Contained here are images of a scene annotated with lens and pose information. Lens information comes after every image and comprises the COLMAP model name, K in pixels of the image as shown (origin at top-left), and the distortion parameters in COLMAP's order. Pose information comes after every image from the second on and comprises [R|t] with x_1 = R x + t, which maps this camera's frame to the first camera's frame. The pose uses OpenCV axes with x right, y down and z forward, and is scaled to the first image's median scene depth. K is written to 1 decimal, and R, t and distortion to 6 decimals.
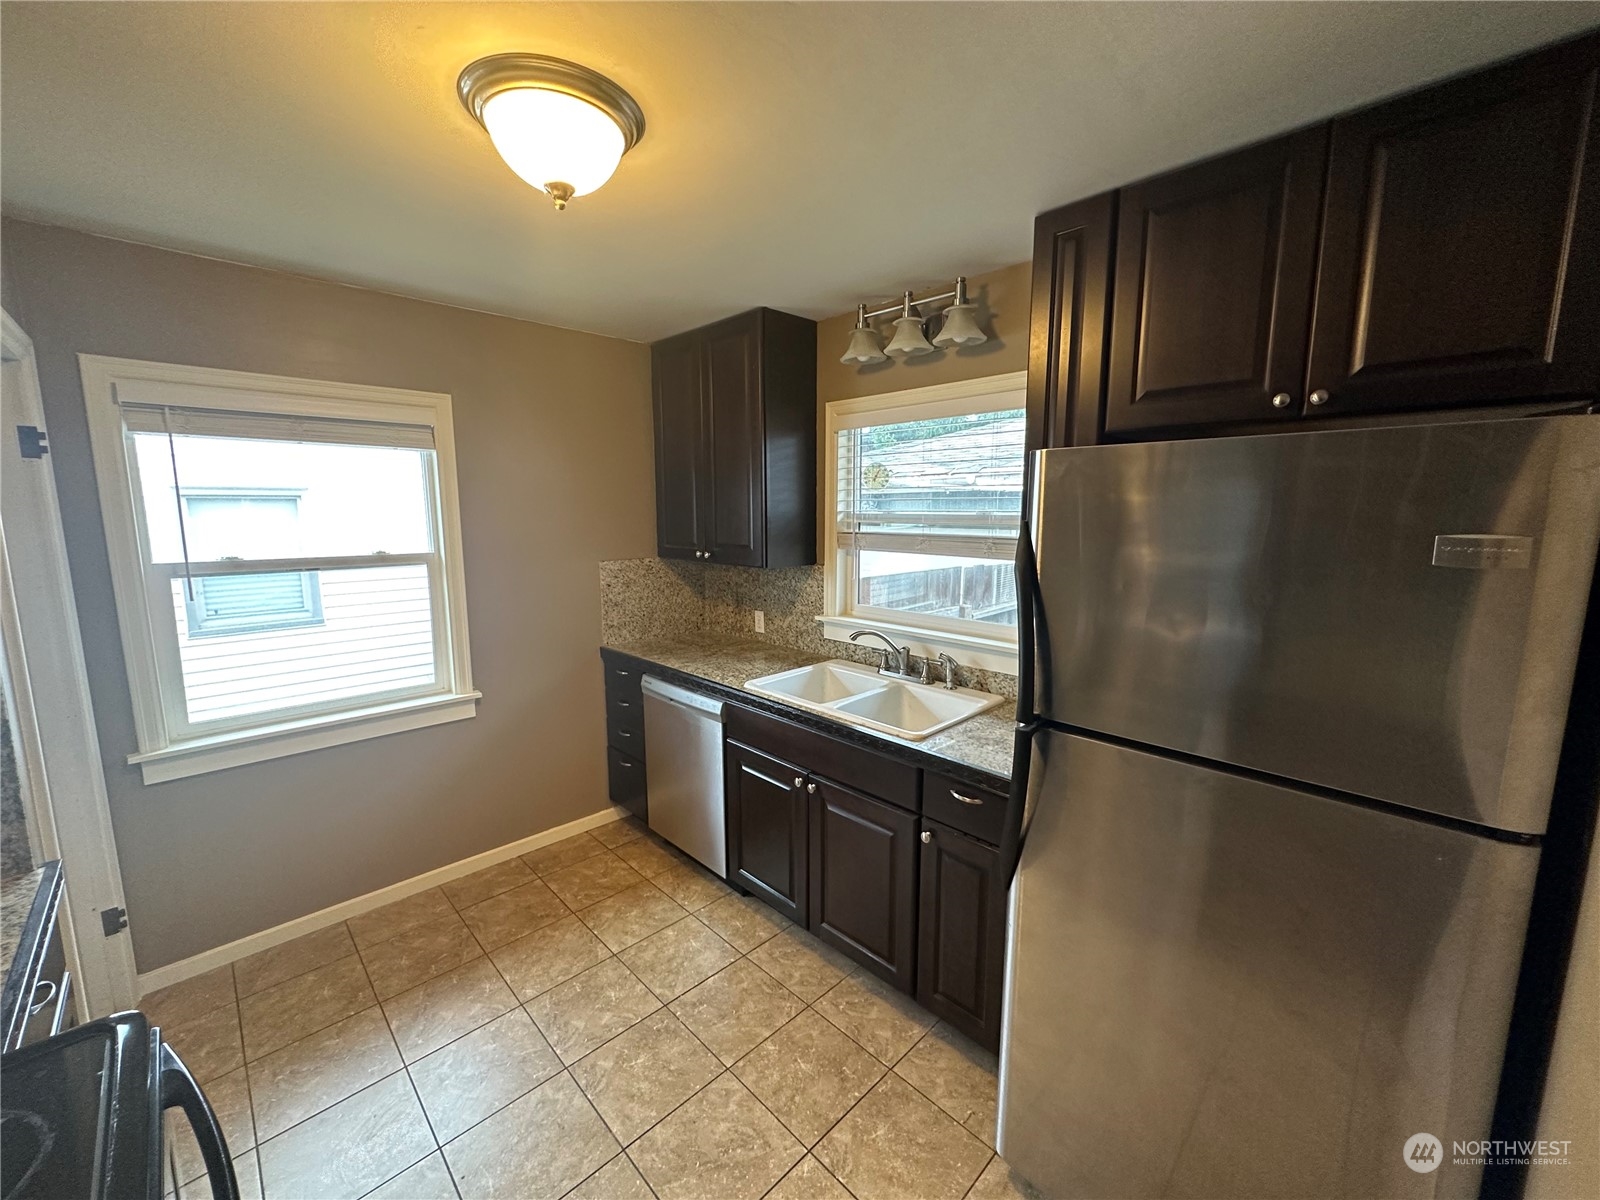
lens RADIAL K [[638.2, 0, 800.3], [0, 638.2, 596.6], [0, 0, 1]] dist [0.000910, -0.000218]
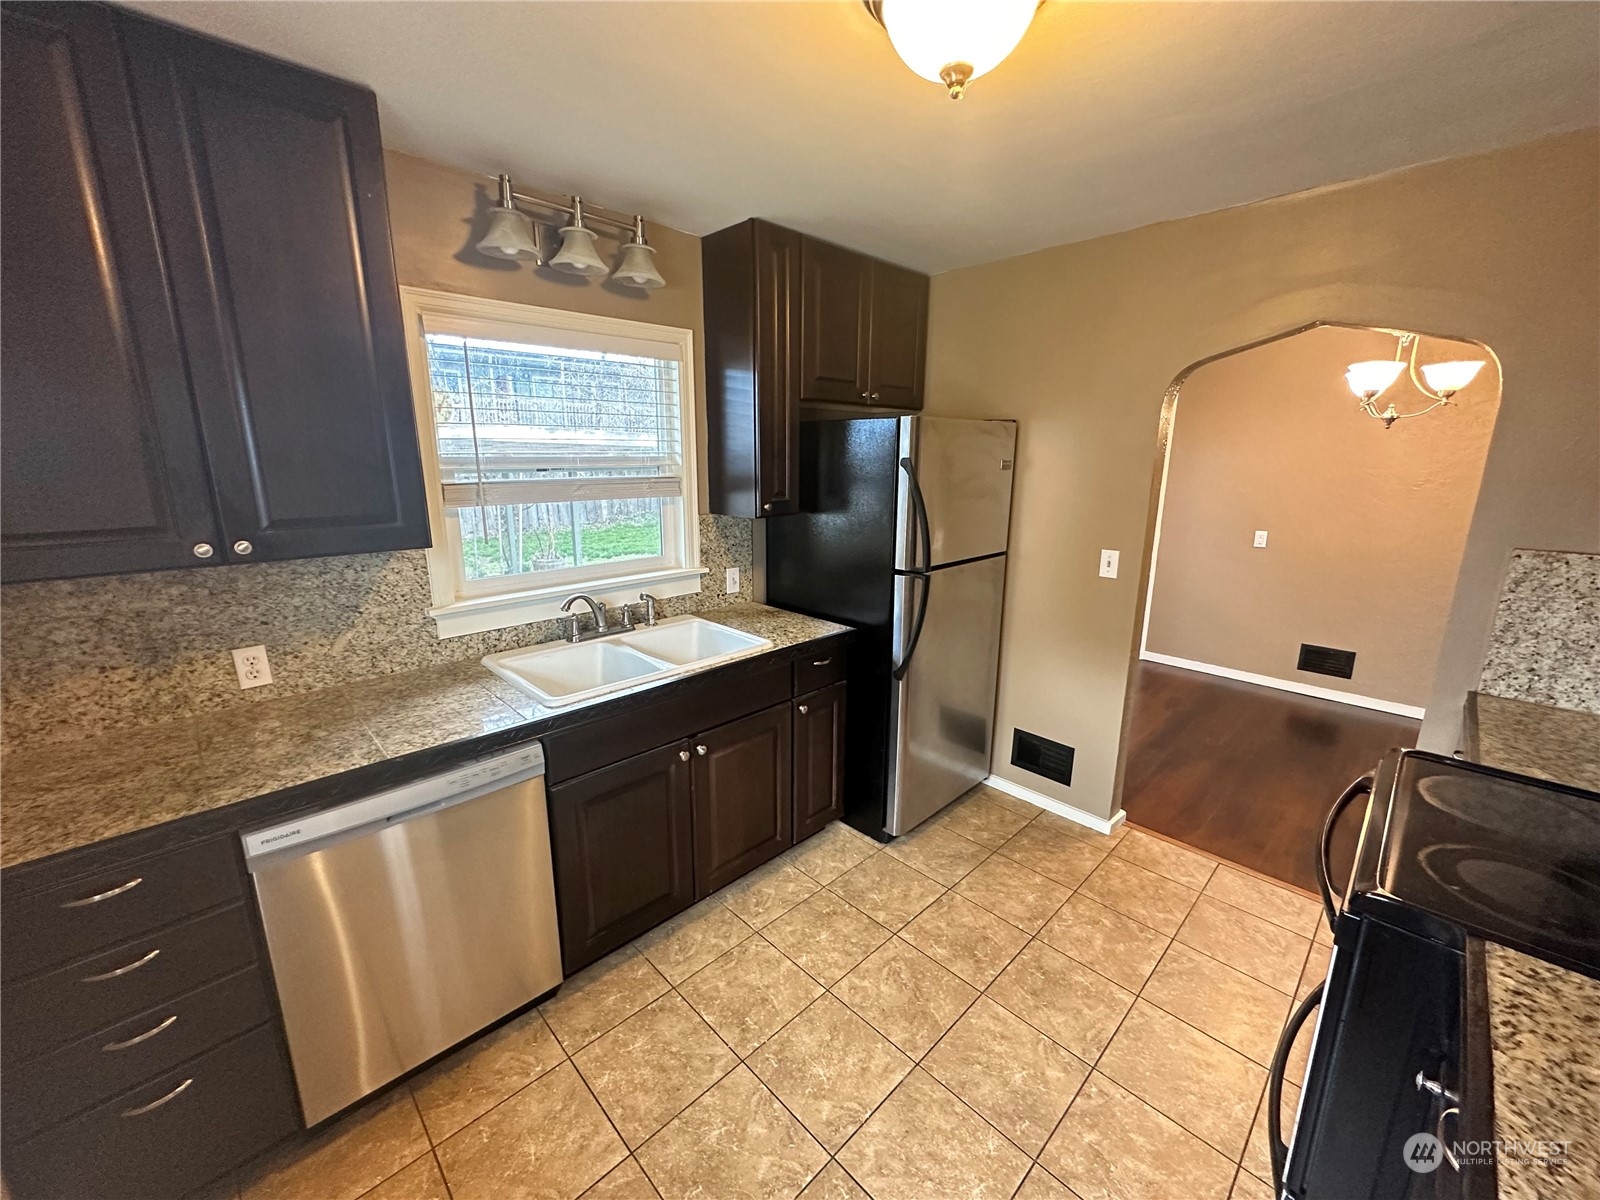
lens RADIAL K [[638.2, 0, 800.6], [0, 638.2, 598.6], [0, 0, 1]] dist [0.000910, -0.000218]
pose [[0.000019, -0.223113, 0.974793, -0.864628], [0.136459, 0.965675, 0.221024, -0.107596], [-0.990646, 0.133015, 0.030464, 0.803510]]
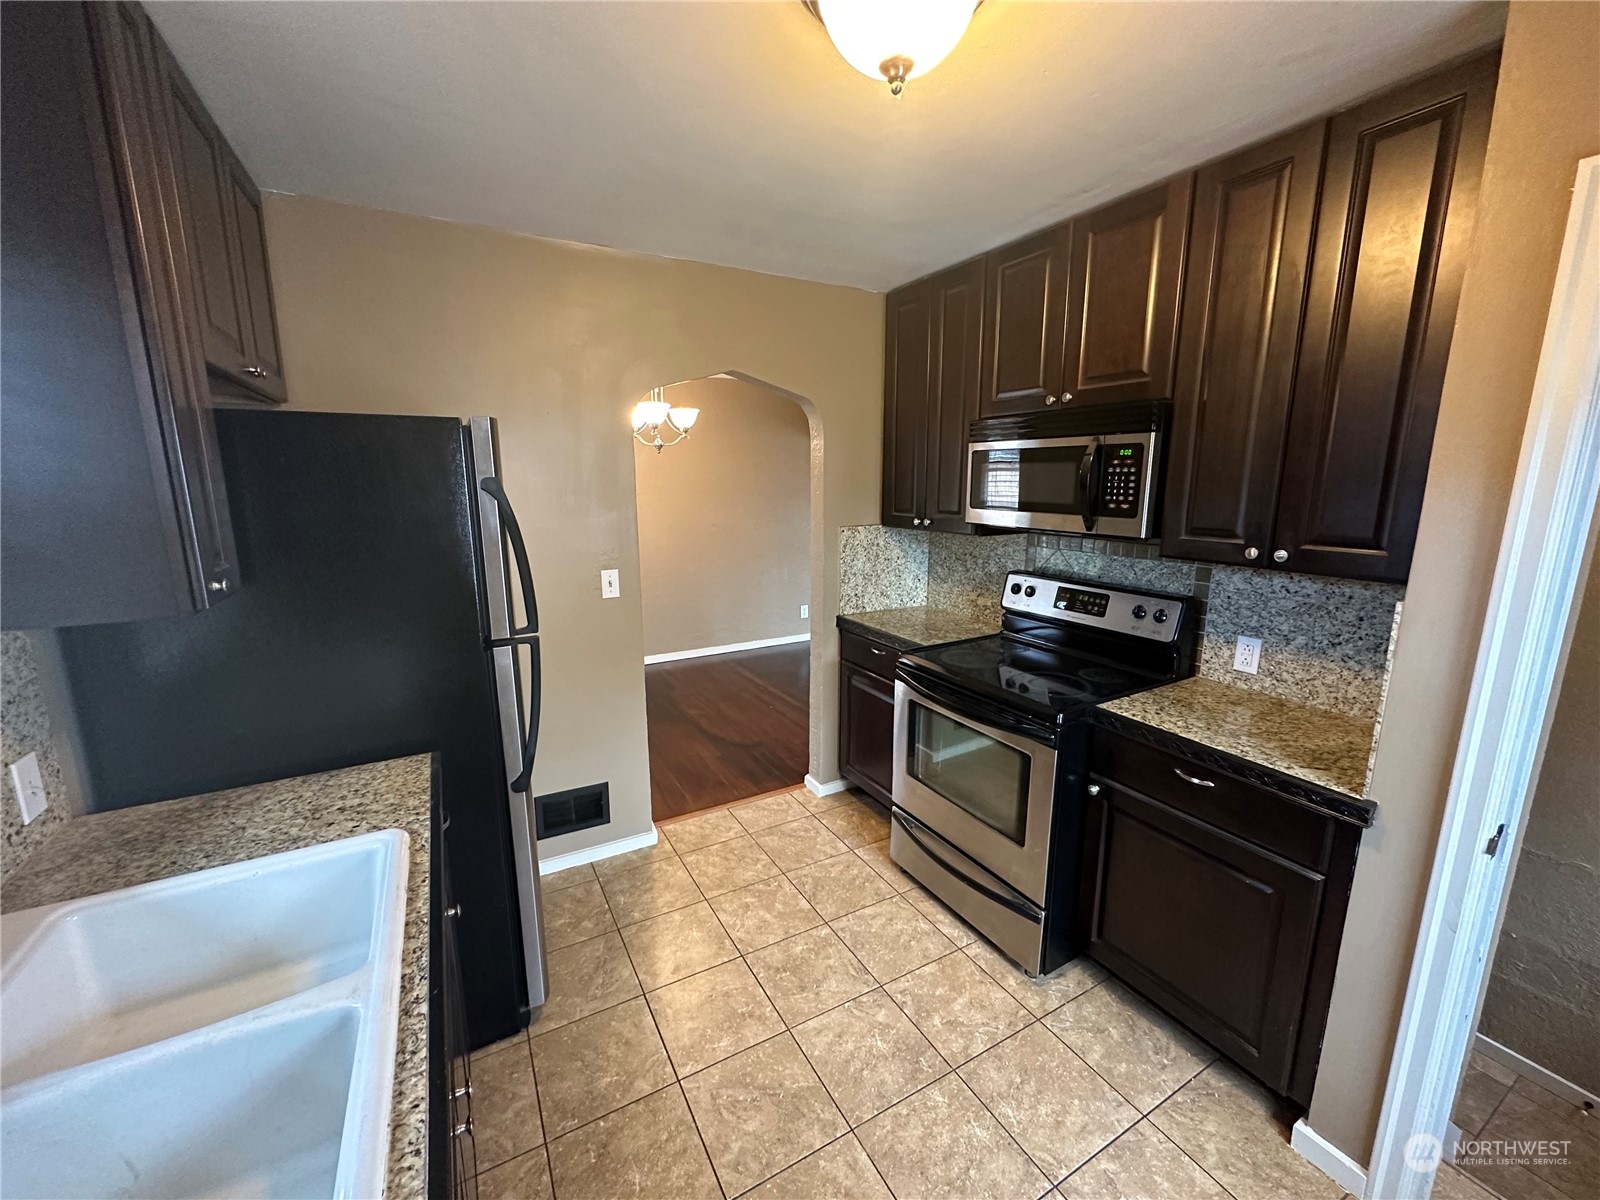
lens RADIAL K [[638.2, 0, 799.5], [0, 638.2, 600.5], [0, 0, 1]] dist [0.000910, -0.000218]
pose [[-0.966299, -0.045146, 0.253433, -0.311025], [0.040846, 0.945139, 0.324104, -0.164396], [-0.254161, 0.323533, -0.911443, 1.251768]]
